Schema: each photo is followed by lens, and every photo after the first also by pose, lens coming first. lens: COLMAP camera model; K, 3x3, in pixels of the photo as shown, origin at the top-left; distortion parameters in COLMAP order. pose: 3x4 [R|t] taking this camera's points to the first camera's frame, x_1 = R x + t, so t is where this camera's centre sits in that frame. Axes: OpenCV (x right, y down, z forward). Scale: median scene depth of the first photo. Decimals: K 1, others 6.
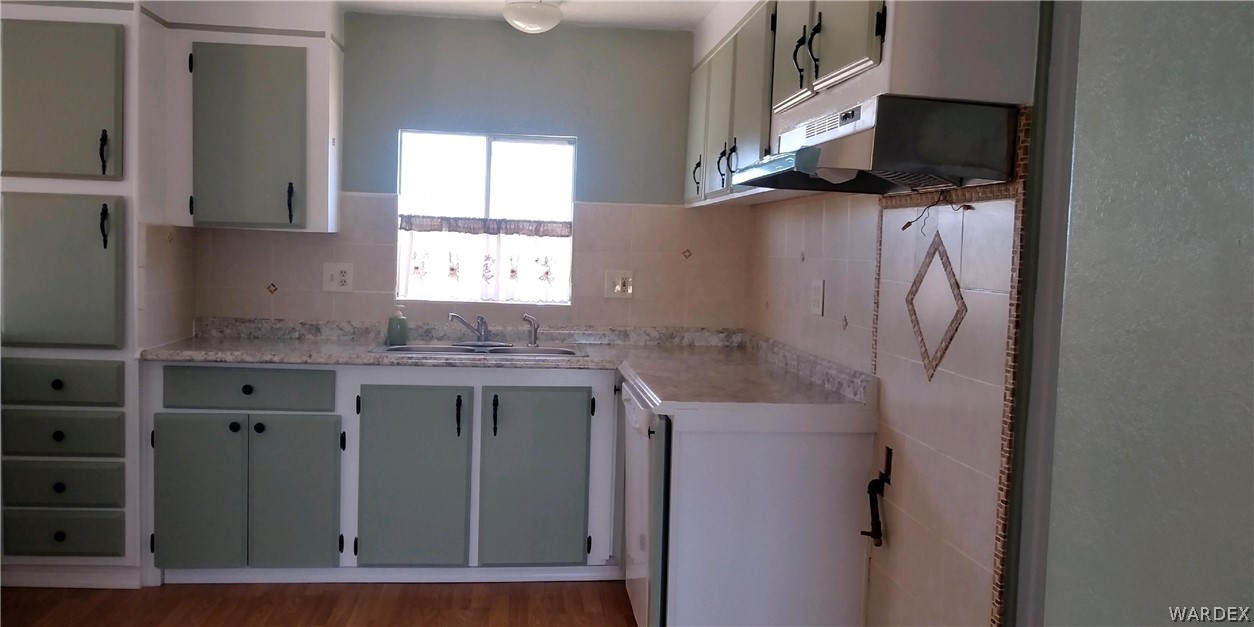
lens RADIAL K [[1021.3, 0, 627.0], [0, 1021.3, 313.5], [0, 0, 1]] dist [0.005516, -0.007898]
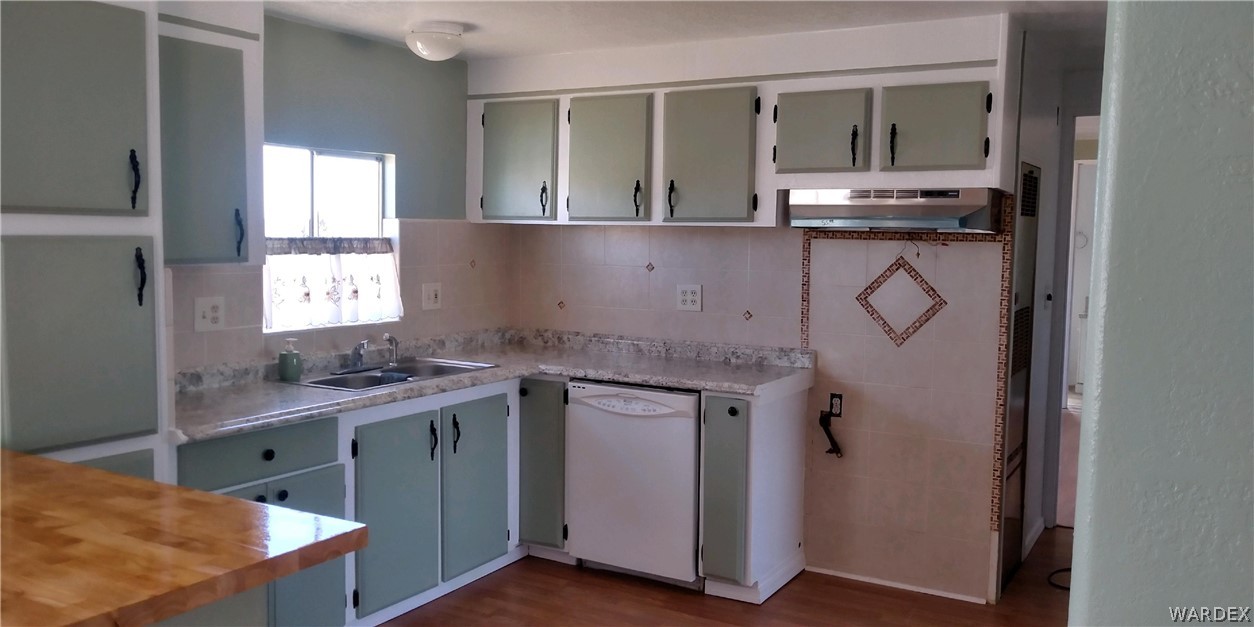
lens RADIAL K [[1021.3, 0, 627.0], [0, 1021.3, 313.5], [0, 0, 1]] dist [0.005516, -0.007898]
pose [[0.597880, -0.090554, 0.796455, -0.750721], [0.056936, 0.995886, 0.070489, -0.075866], [-0.799561, 0.003203, 0.600576, 0.211026]]
